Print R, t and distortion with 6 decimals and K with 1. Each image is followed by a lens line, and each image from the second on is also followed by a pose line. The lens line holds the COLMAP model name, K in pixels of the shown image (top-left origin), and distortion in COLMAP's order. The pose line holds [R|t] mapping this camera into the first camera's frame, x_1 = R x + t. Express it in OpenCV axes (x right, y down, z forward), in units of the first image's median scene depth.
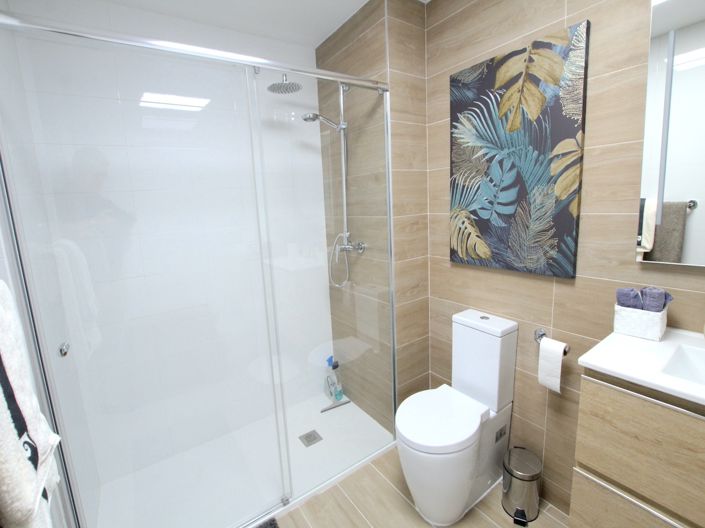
lens RADIAL K [[326.9, 0, 351.2], [0, 326.9, 260.1], [0, 0, 1]] dist [-0.026605, 0.003213]
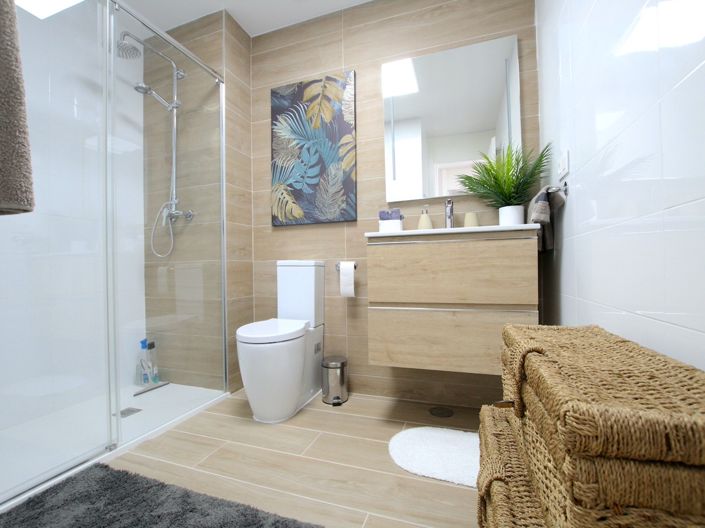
lens RADIAL K [[326.9, 0, 349.4], [0, 326.9, 268.1], [0, 0, 1]] dist [-0.026605, 0.003213]
pose [[0.816851, 0.037451, 0.575631, -0.190743], [0.065643, 0.985373, -0.157259, 0.431688], [-0.573101, 0.166243, 0.802445, -0.166674]]
